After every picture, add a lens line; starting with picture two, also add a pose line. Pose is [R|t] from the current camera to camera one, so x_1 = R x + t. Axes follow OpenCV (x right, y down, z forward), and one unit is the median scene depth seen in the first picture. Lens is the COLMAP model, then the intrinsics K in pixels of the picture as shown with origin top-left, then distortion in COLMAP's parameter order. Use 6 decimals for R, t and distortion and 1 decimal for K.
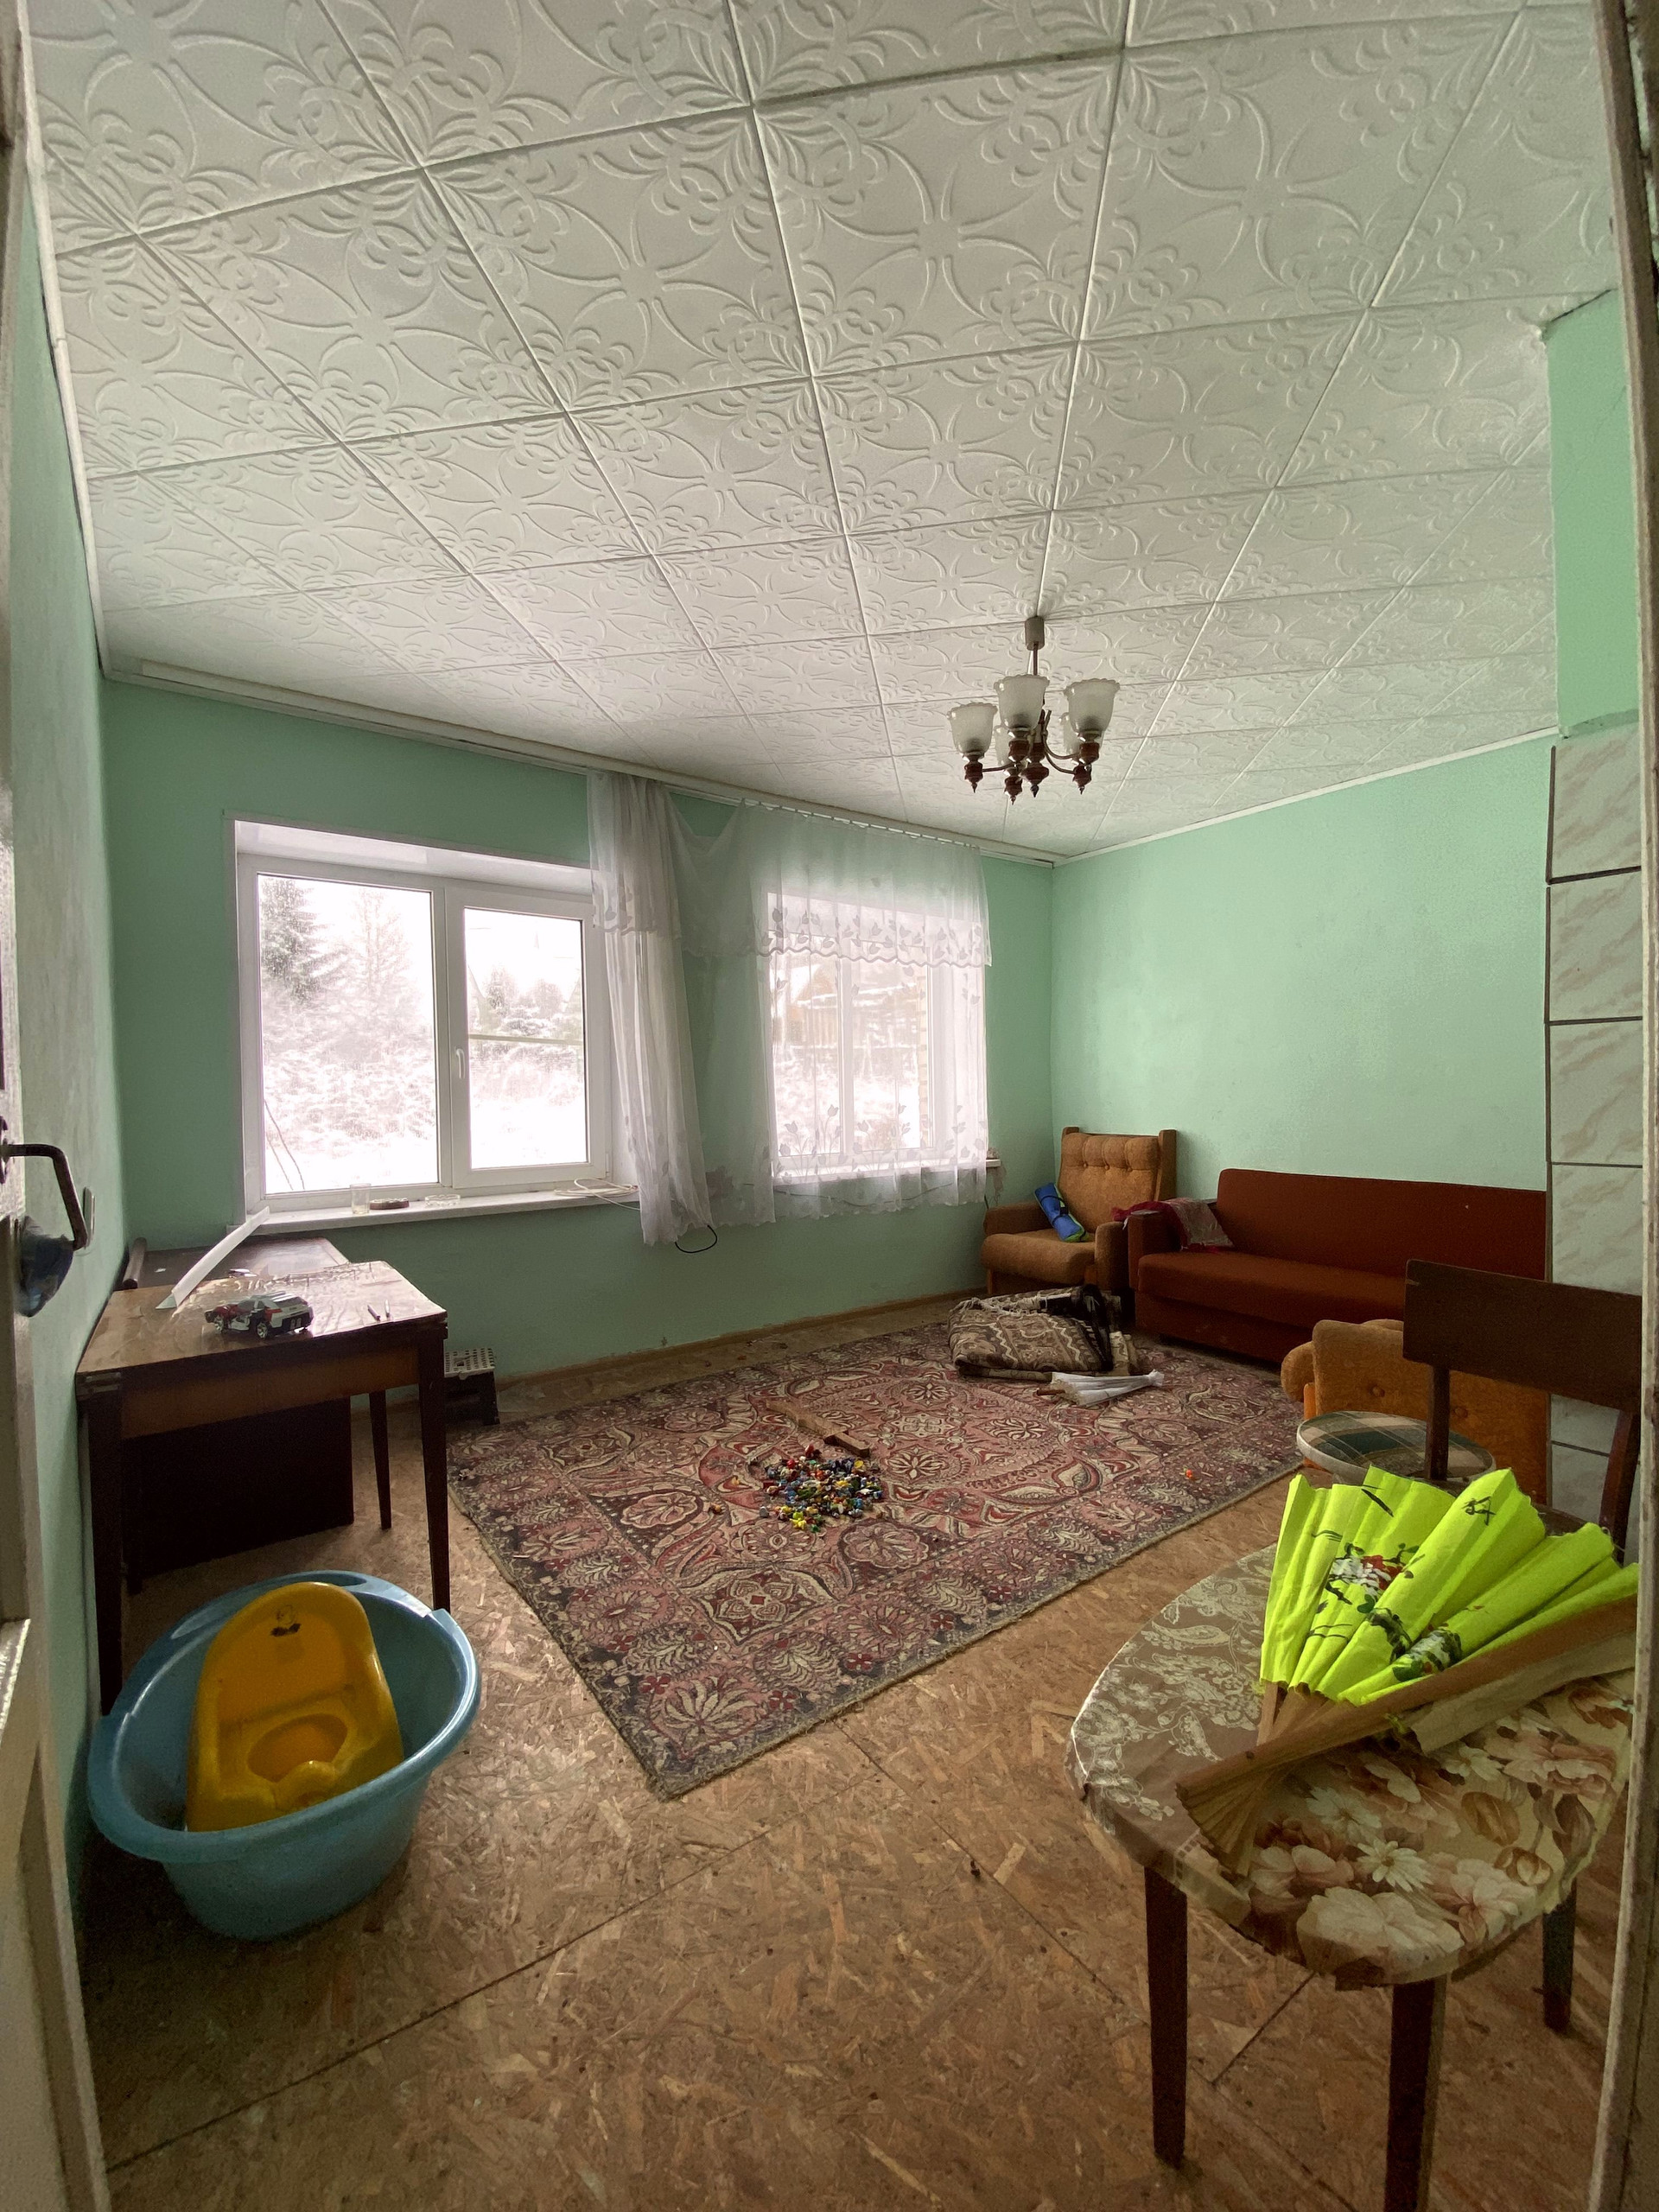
lens RADIAL K [[909.8, 0, 816.6], [0, 909.8, 1107.5], [0, 0, 1]] dist [0.039108, -0.028243]
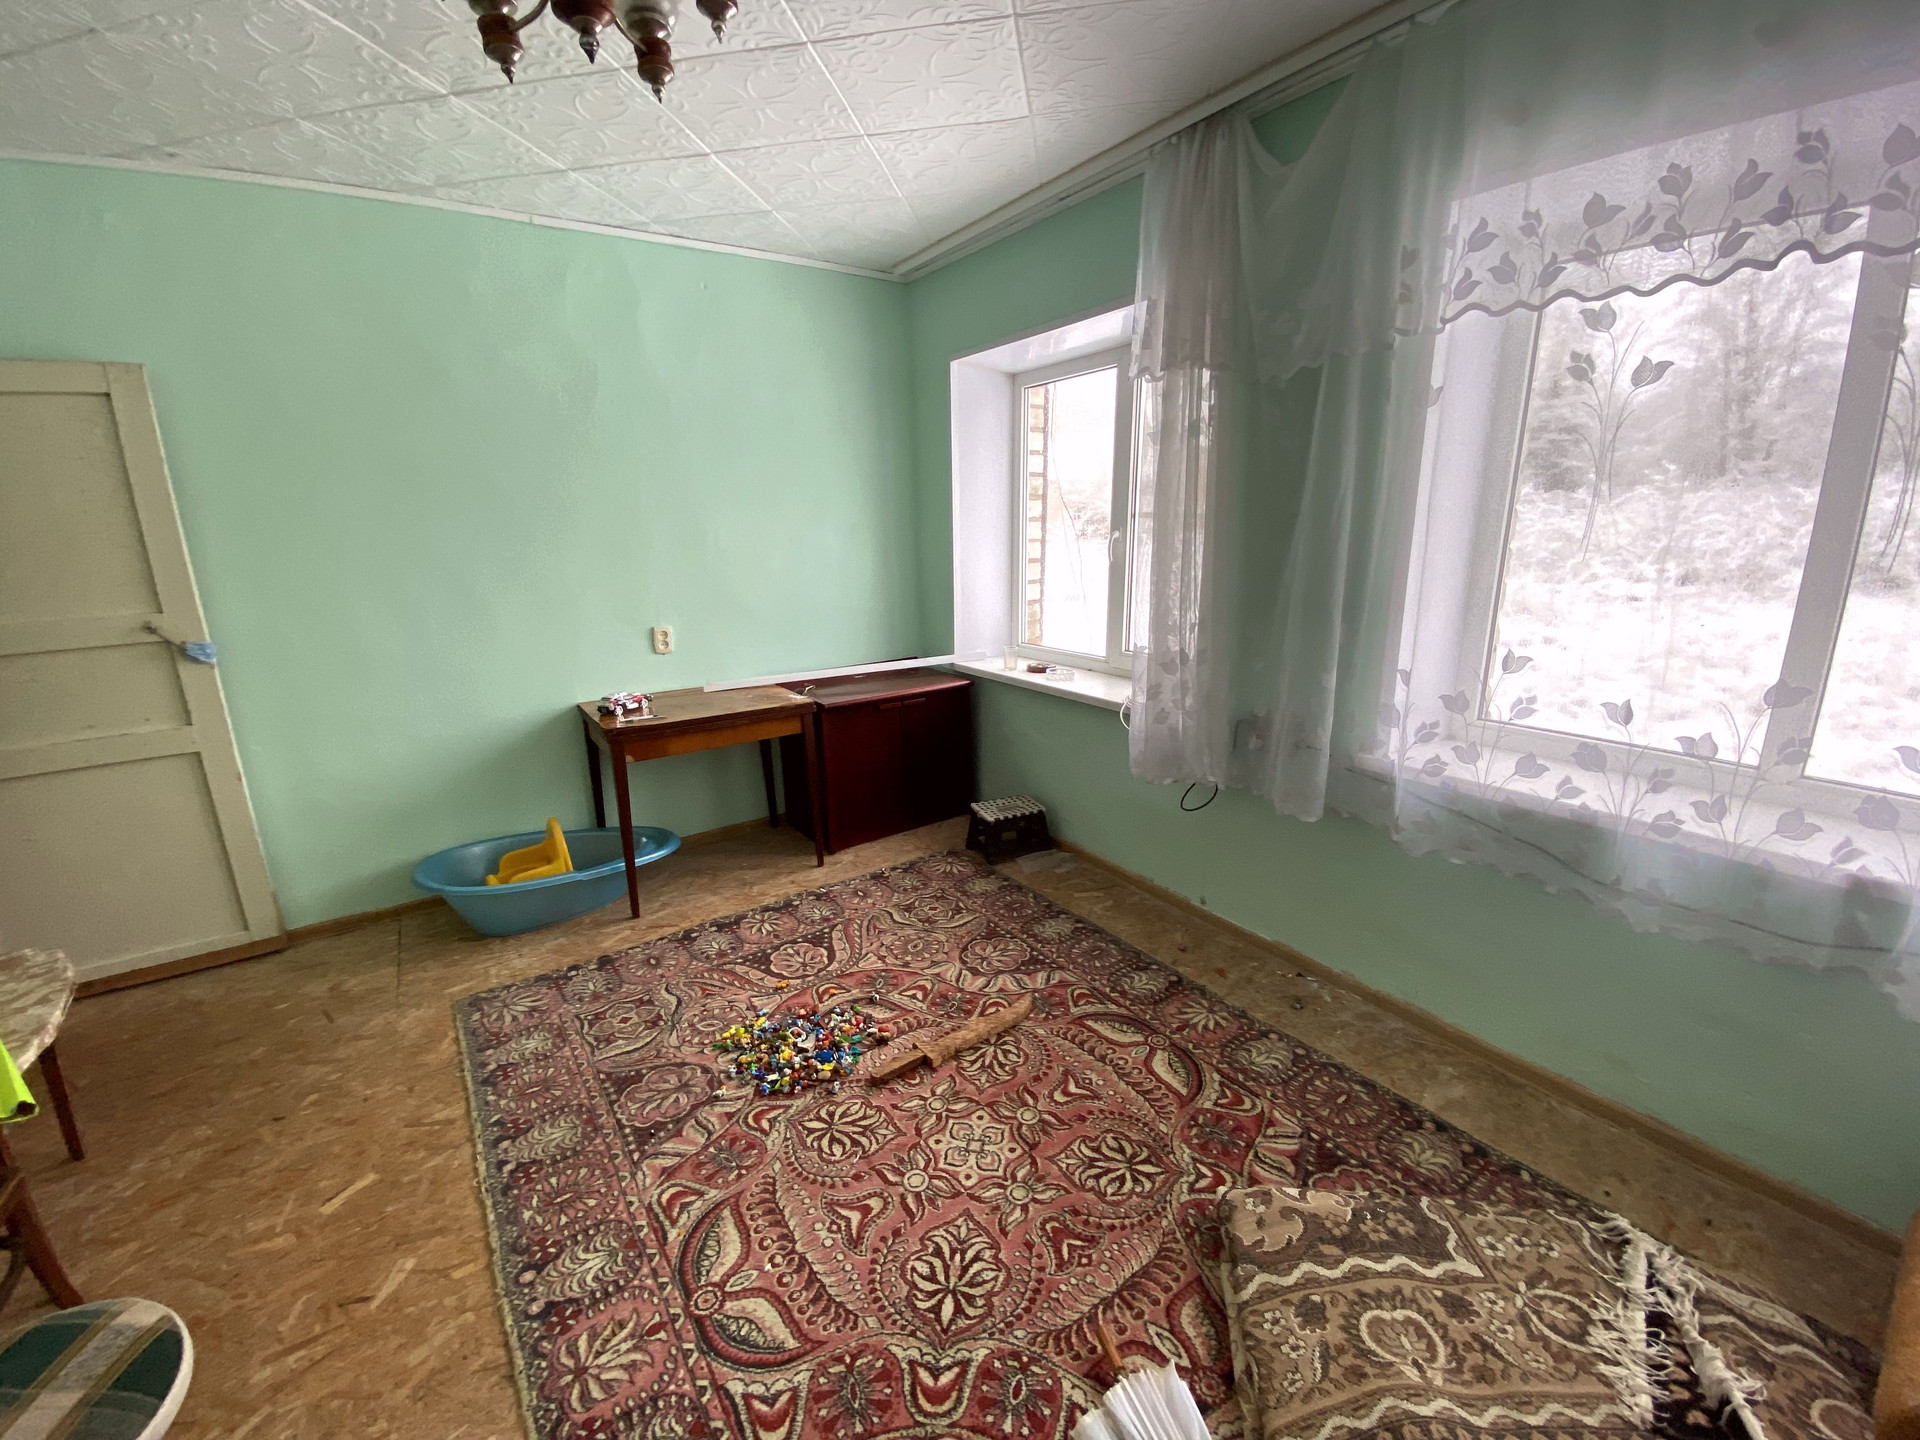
lens RADIAL K [[792.6, 0, 937.0], [0, 792.6, 701.4], [0, 0, 1]] dist [0.022628, -0.021377]
pose [[-0.029050, 0.243979, -0.969345, 0.553738], [0.004559, 0.969777, 0.243951, -0.097387], [0.999568, 0.002667, -0.029284, 0.918600]]
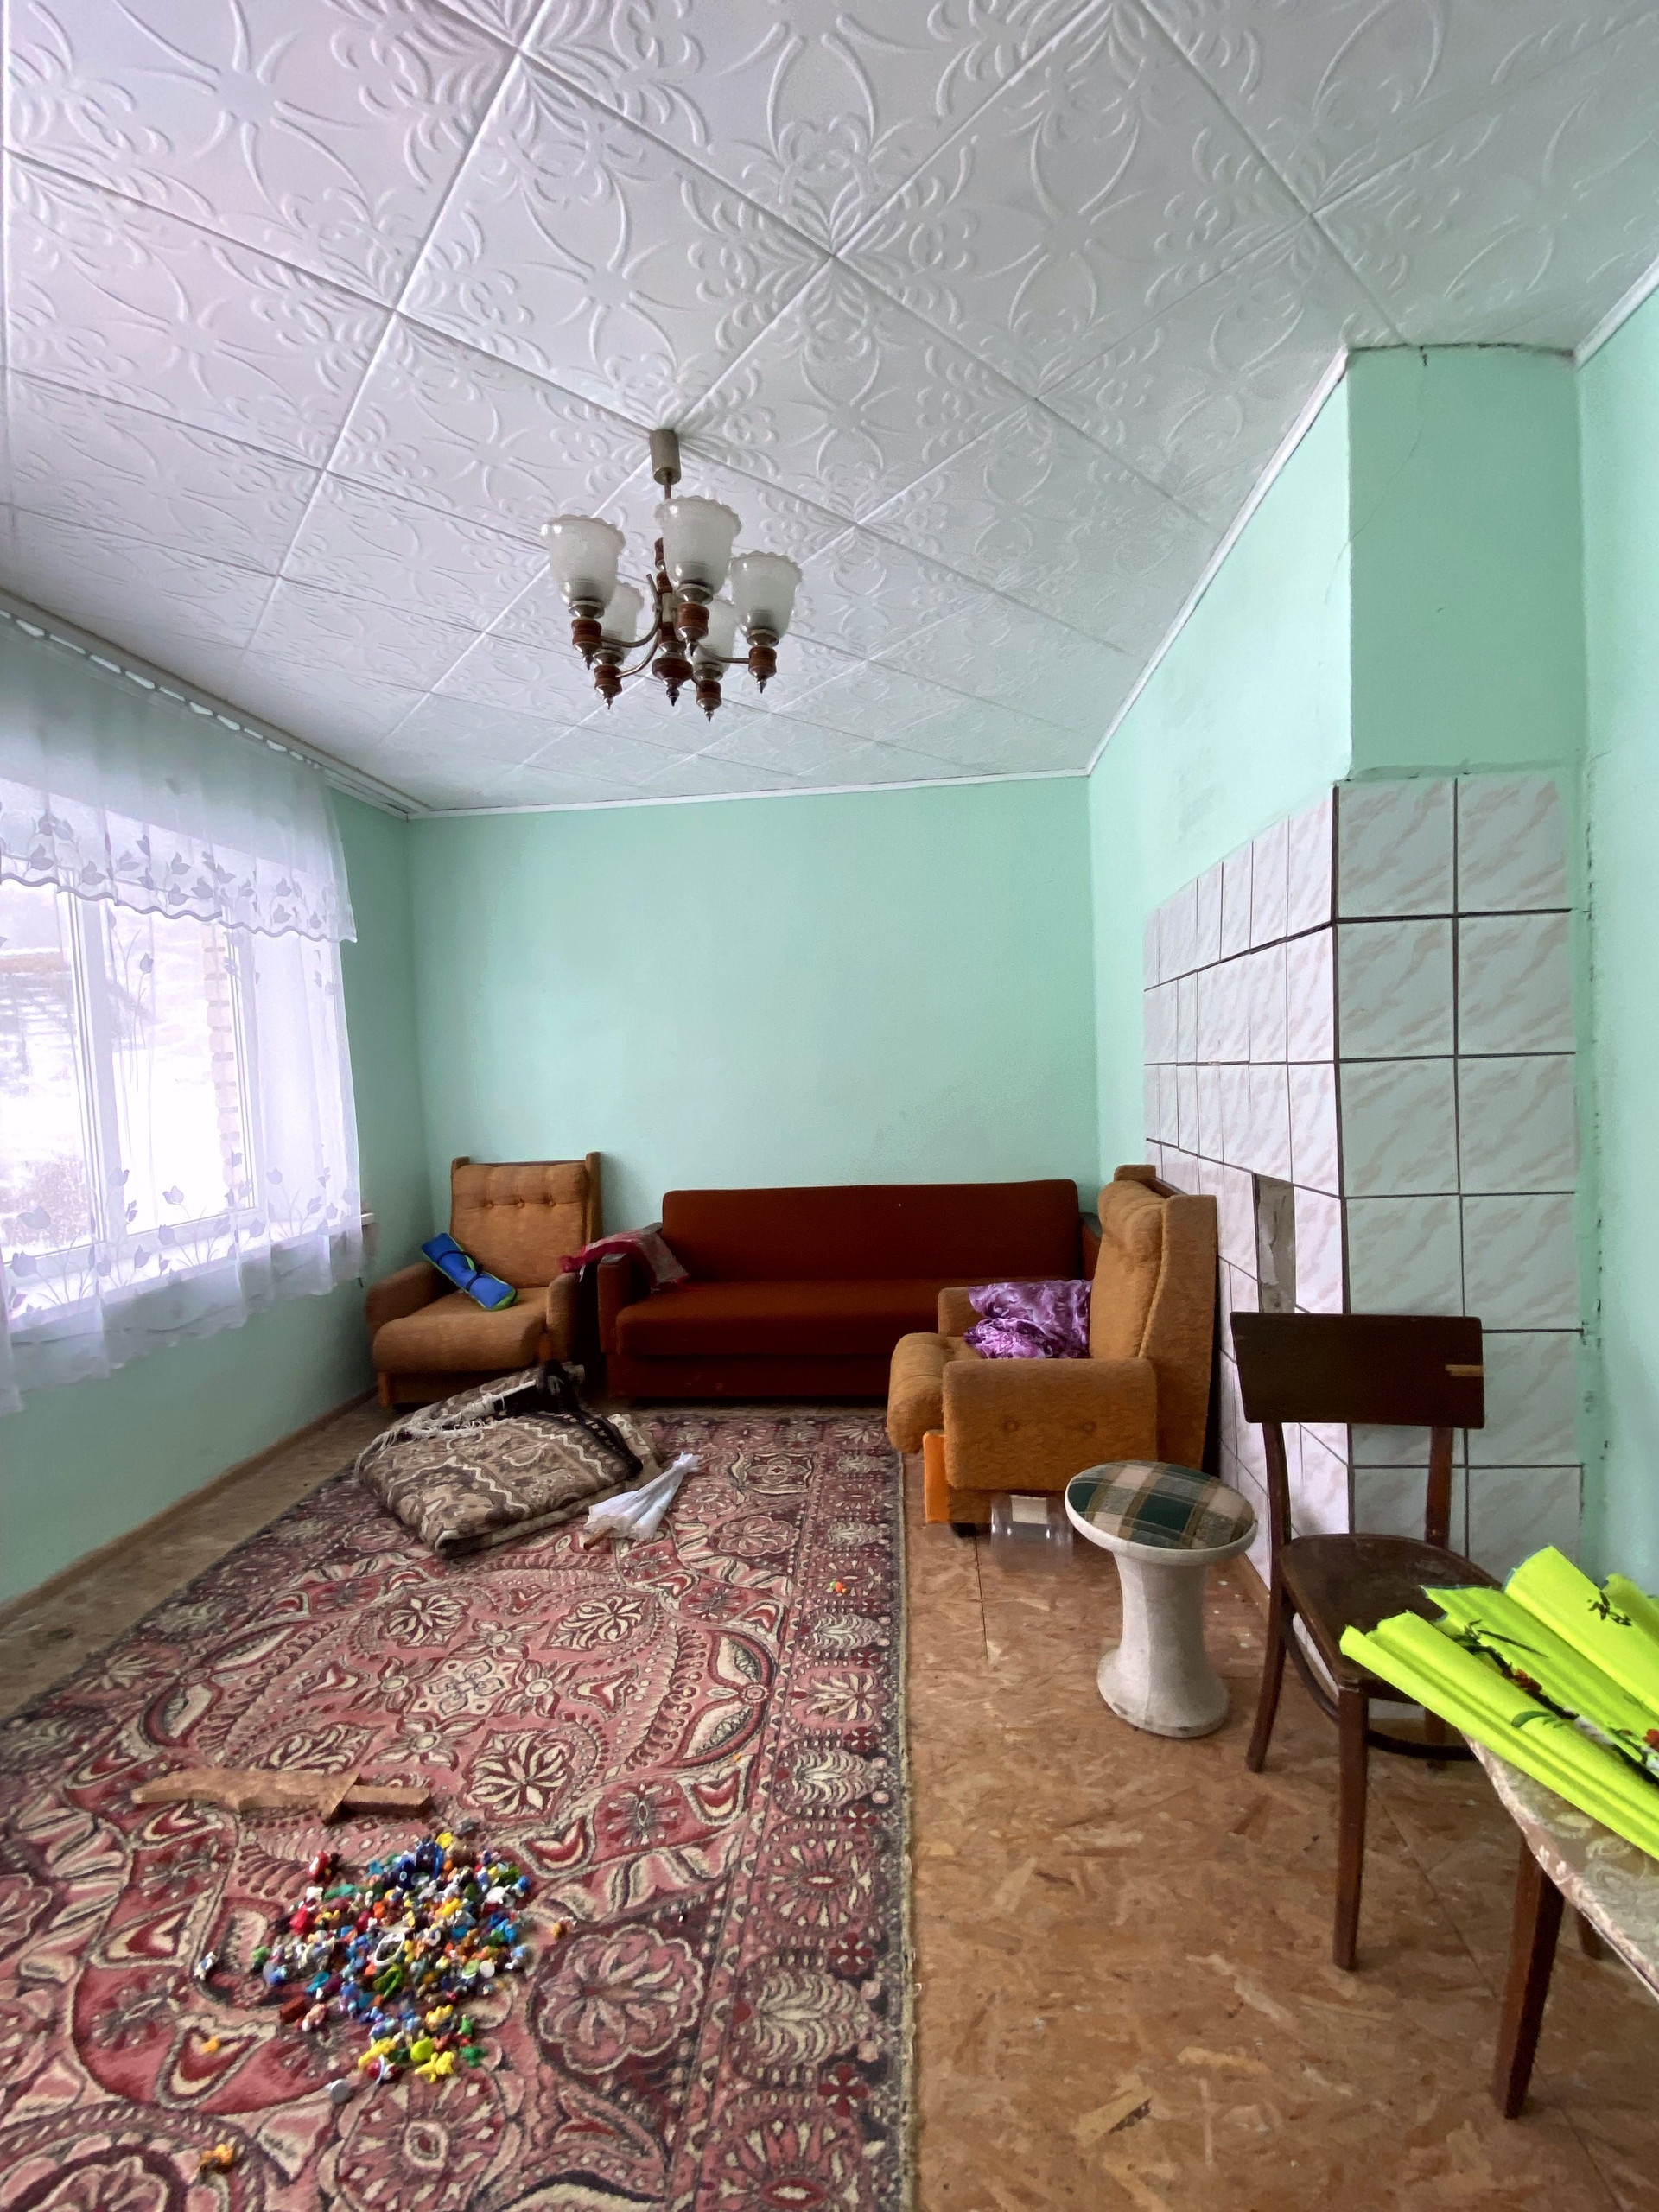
lens RADIAL K [[913.2, 0, 836.8], [0, 913.2, 1102.3], [0, 0, 1]] dist [0.022628, -0.021377]
pose [[0.643312, -0.052550, 0.763799, -0.163867], [0.047294, 0.998464, 0.028862, -0.048920], [-0.764142, 0.017556, 0.644809, 0.372779]]
